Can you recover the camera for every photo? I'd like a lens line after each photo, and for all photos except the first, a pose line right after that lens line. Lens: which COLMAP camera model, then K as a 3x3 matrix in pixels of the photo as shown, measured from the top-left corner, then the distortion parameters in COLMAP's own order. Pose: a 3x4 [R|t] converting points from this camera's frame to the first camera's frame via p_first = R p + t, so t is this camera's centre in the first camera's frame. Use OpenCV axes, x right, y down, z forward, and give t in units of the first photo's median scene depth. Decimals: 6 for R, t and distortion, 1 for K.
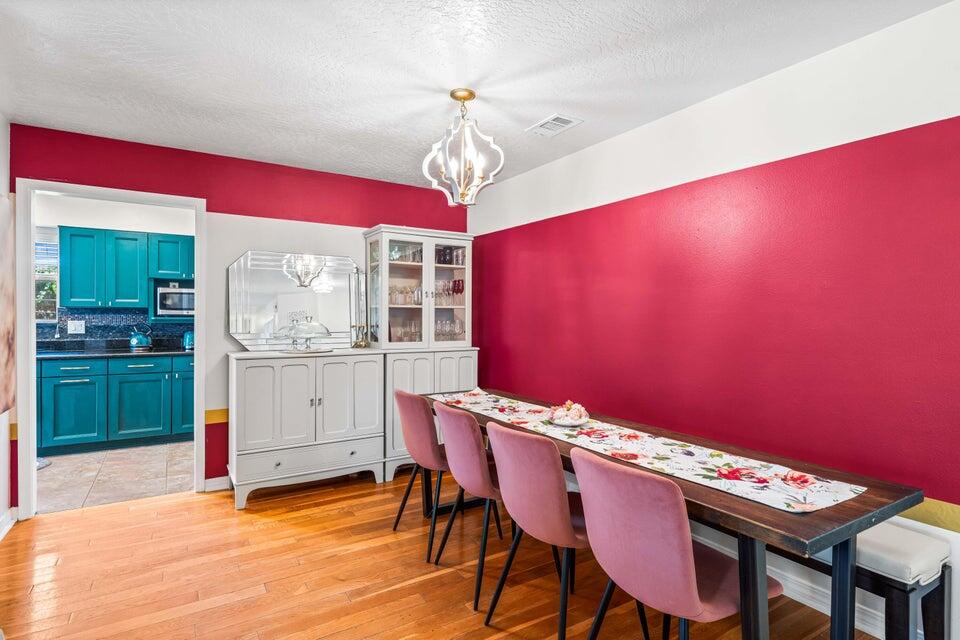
lens RADIAL K [[483.2, 0, 480.0], [0, 483.2, 320.0], [0, 0, 1]] dist [-0.001523, -0.000199]
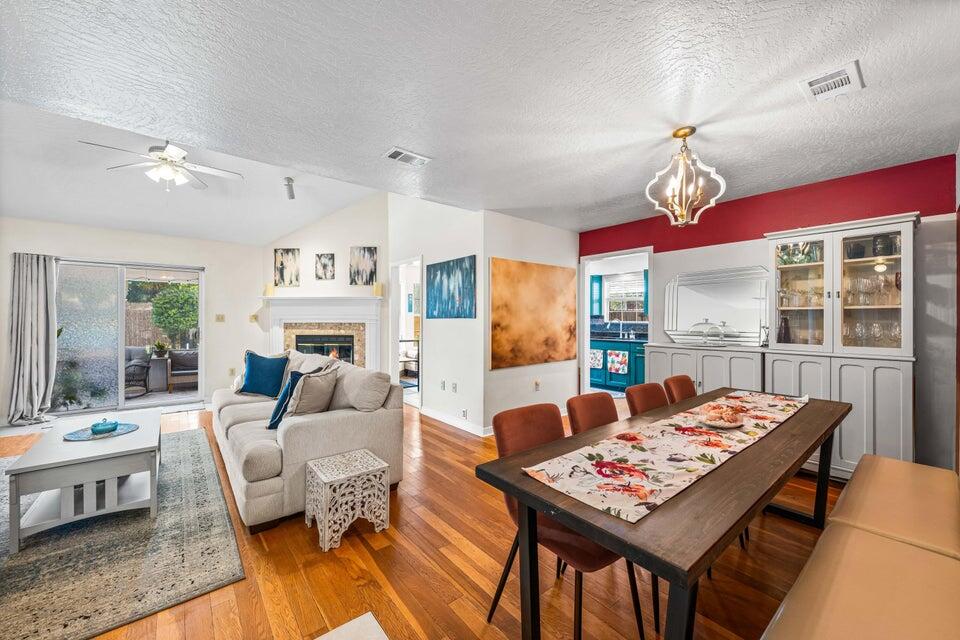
lens RADIAL K [[370.5, 0, 480.0], [0, 370.5, 320.0], [0, 0, 1]] dist [0.000492, 0.000049]
pose [[0.143587, -0.002931, -0.989633, 0.846671], [-0.007064, 0.999967, -0.003987, 0.005798], [0.989613, 0.007563, 0.143561, 0.395147]]
